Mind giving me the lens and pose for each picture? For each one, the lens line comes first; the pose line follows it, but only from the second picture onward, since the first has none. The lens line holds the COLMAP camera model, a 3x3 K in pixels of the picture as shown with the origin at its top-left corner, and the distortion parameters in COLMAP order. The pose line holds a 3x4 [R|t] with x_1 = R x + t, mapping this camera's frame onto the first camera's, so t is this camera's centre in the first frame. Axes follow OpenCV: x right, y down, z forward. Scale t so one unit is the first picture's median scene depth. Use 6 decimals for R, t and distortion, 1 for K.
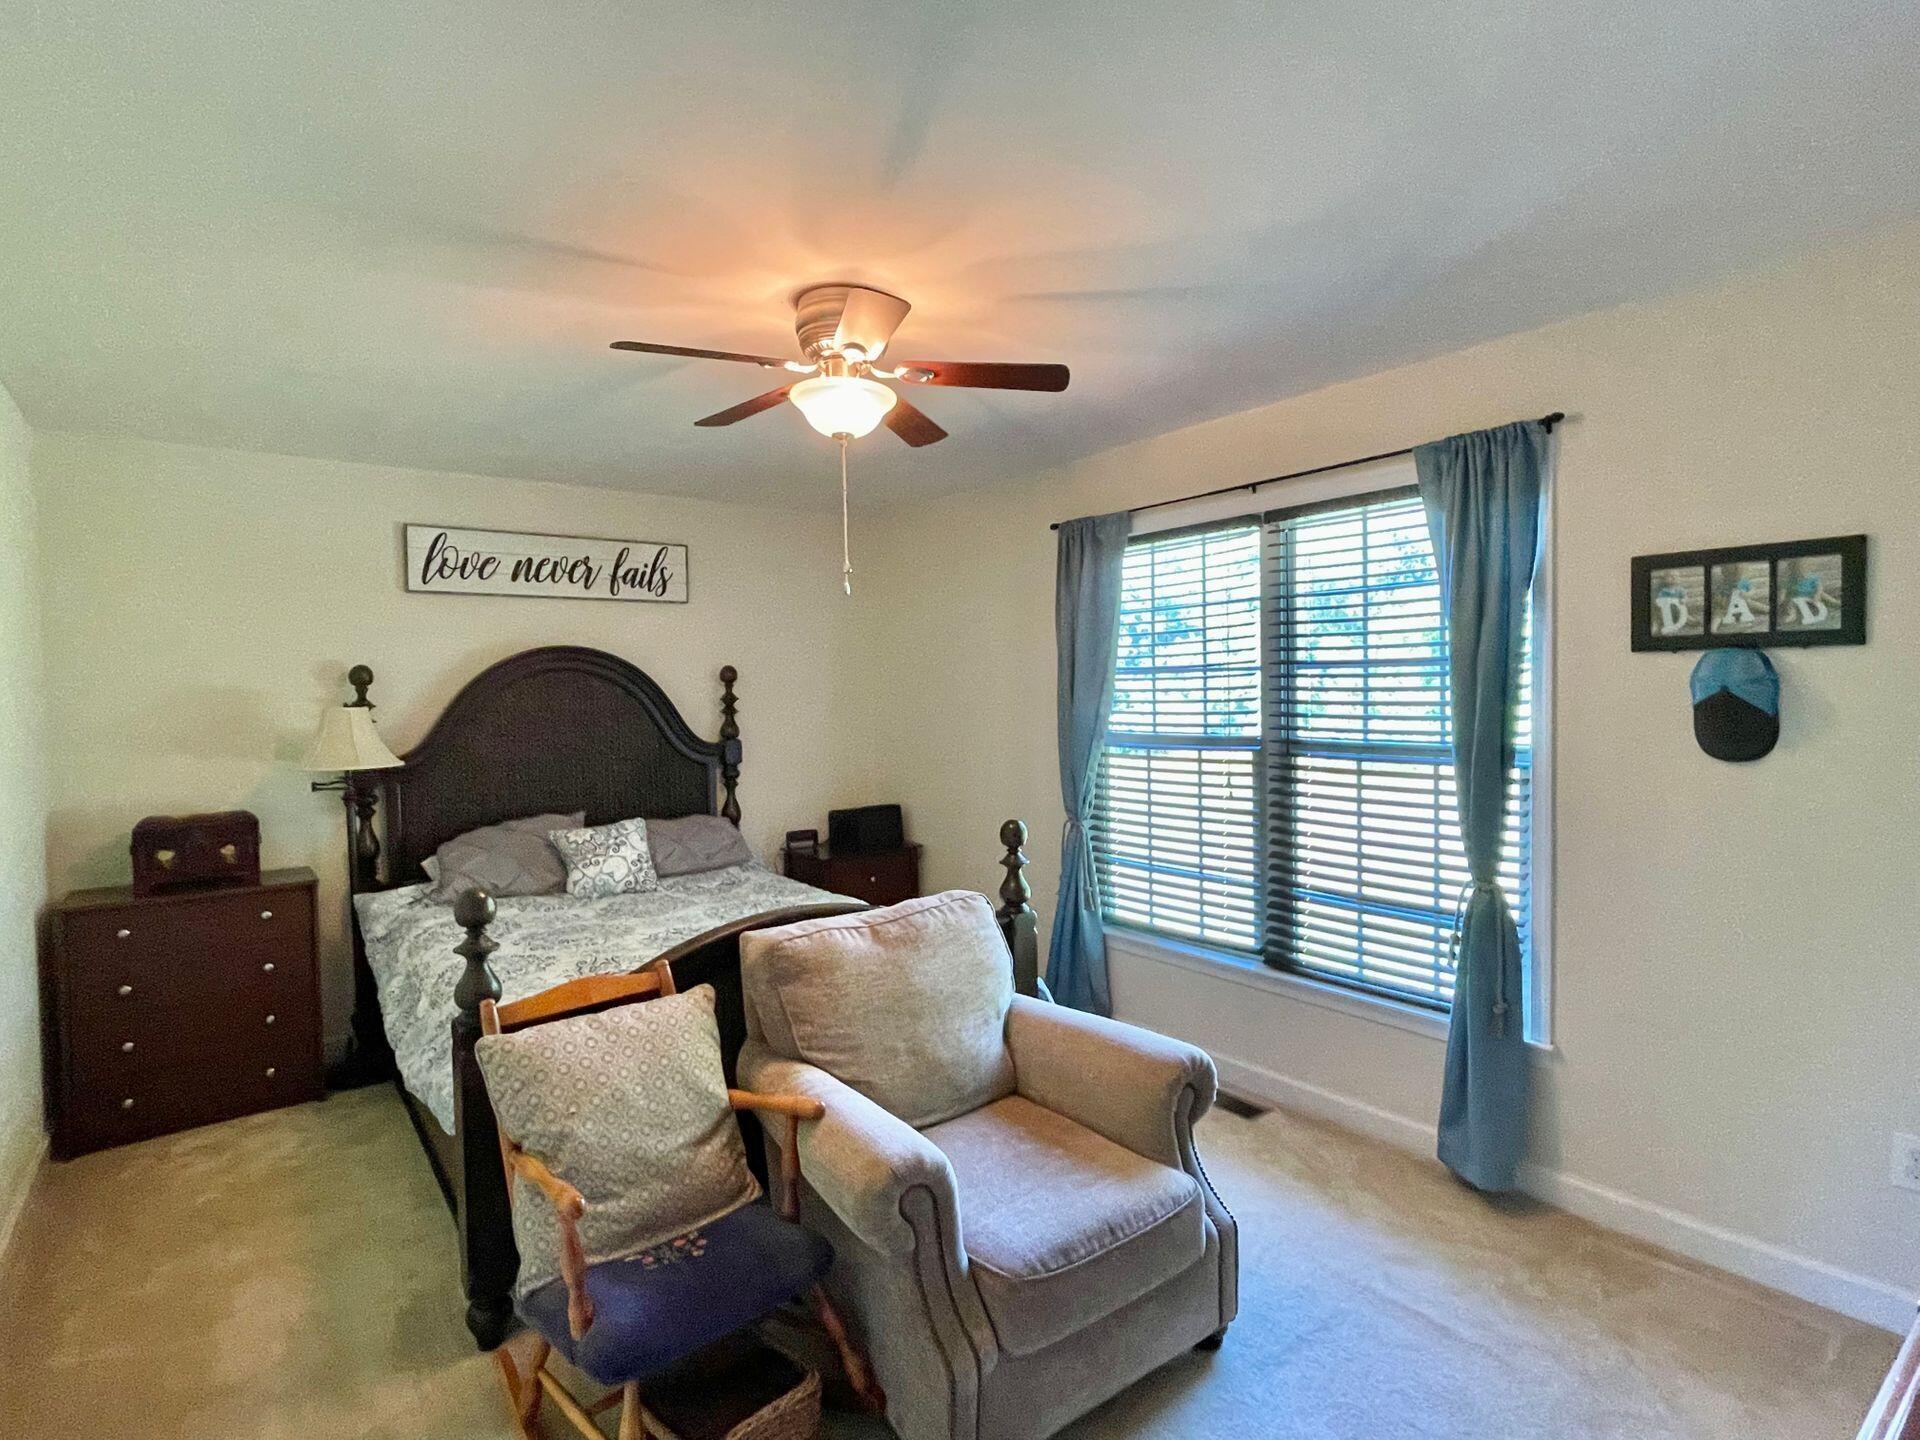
lens RADIAL K [[956.2, 0, 960.1], [0, 956.2, 725.6], [0, 0, 1]] dist [-0.012920, 0.003434]
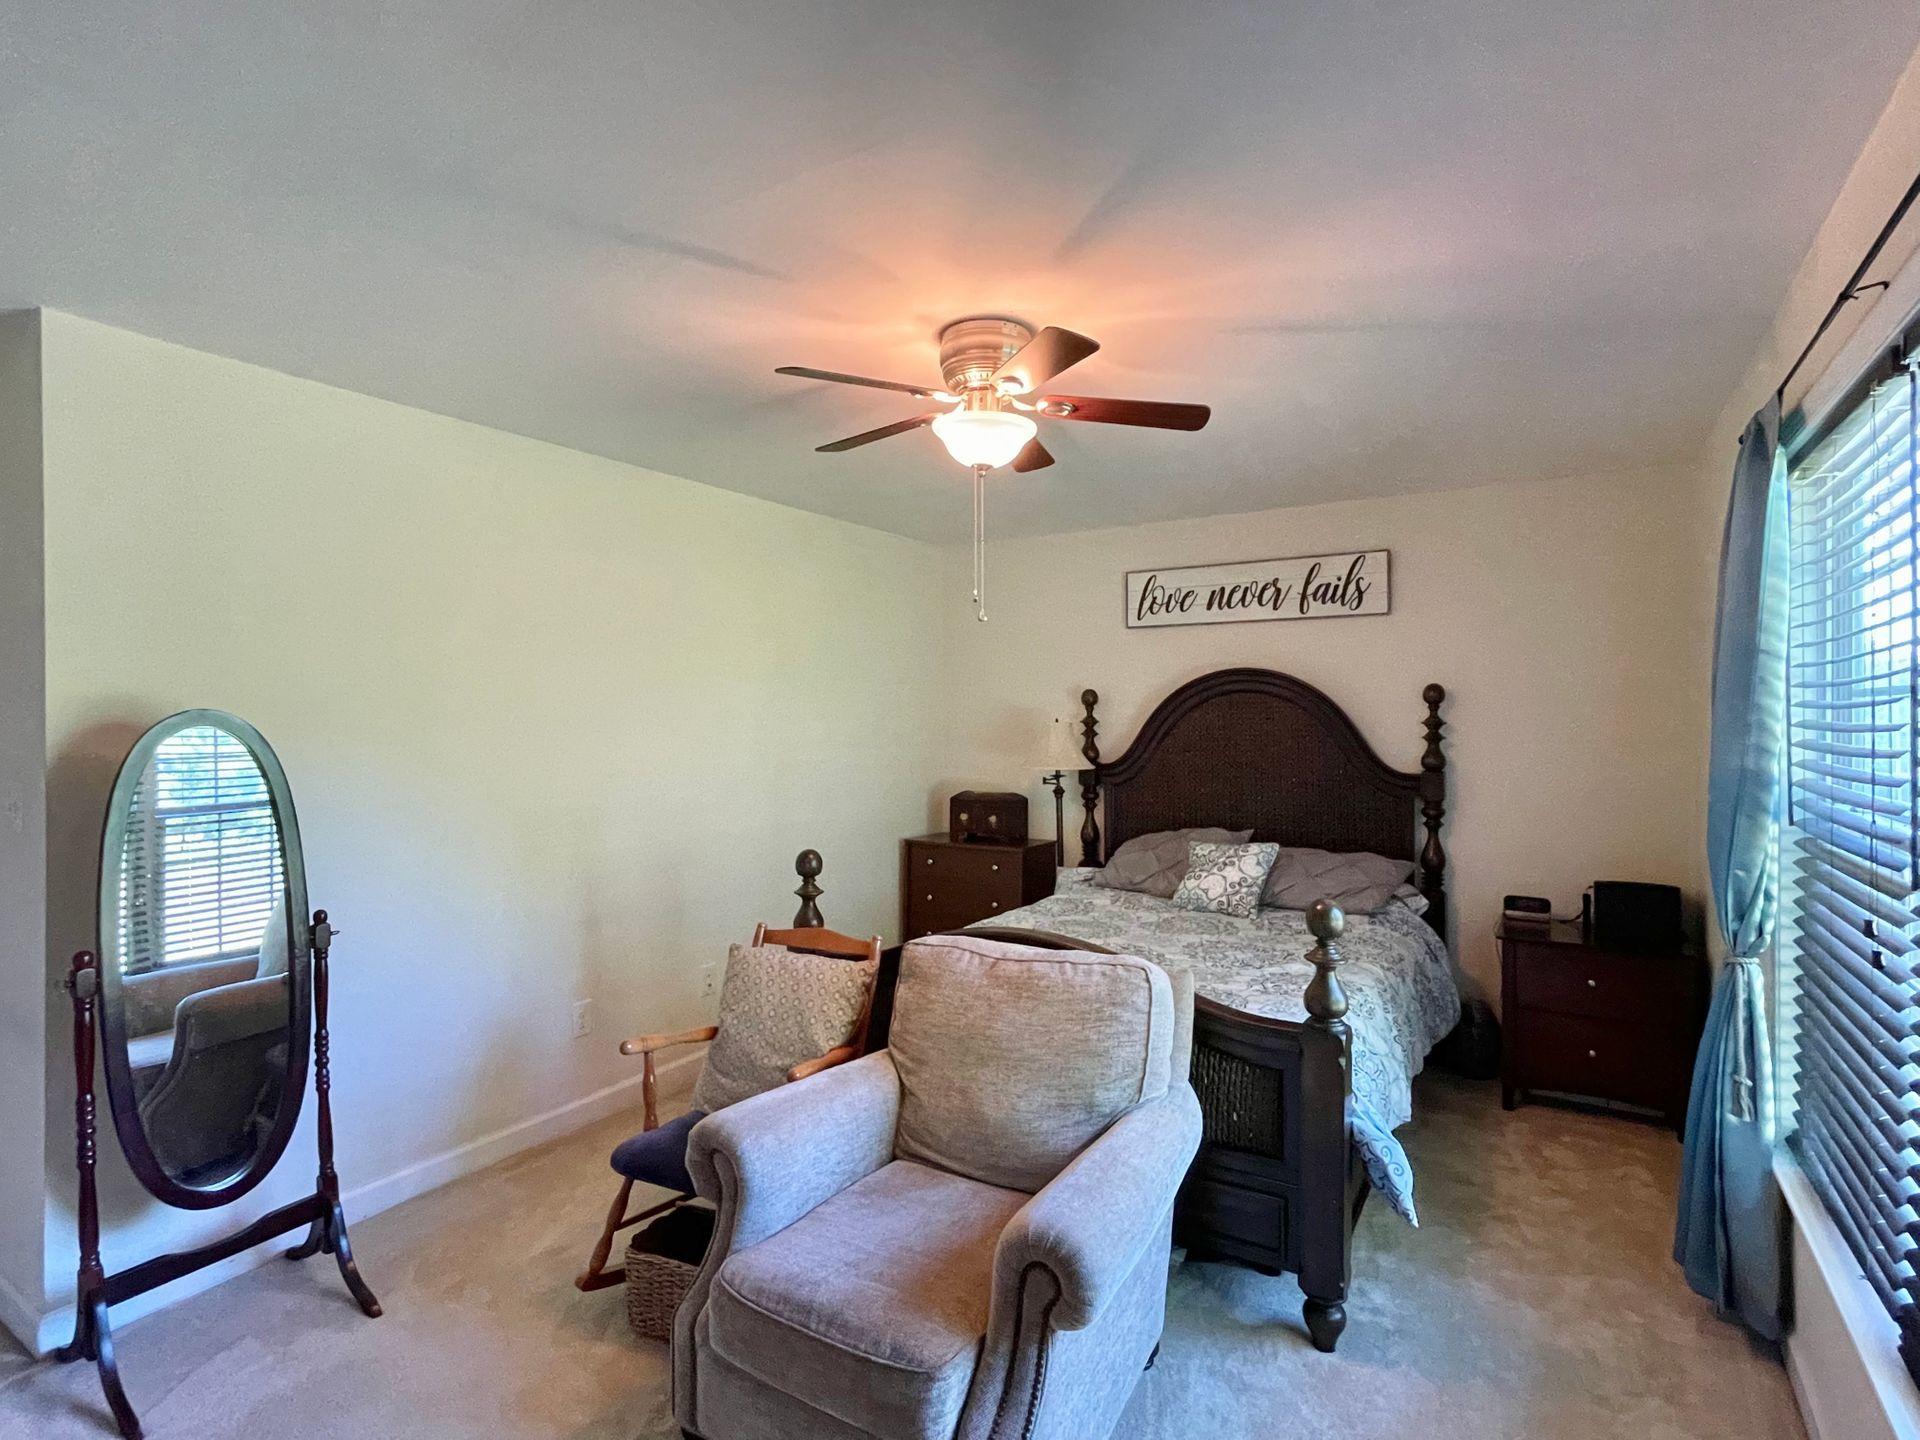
lens RADIAL K [[956.2, 0, 957.1], [0, 956.2, 710.6], [0, 0, 1]] dist [-0.012920, 0.003434]
pose [[0.338176, 0.012624, -0.940998, 0.455343], [-0.041114, 0.999154, -0.001372, -0.022513], [0.940184, 0.039152, 0.338409, 0.355386]]
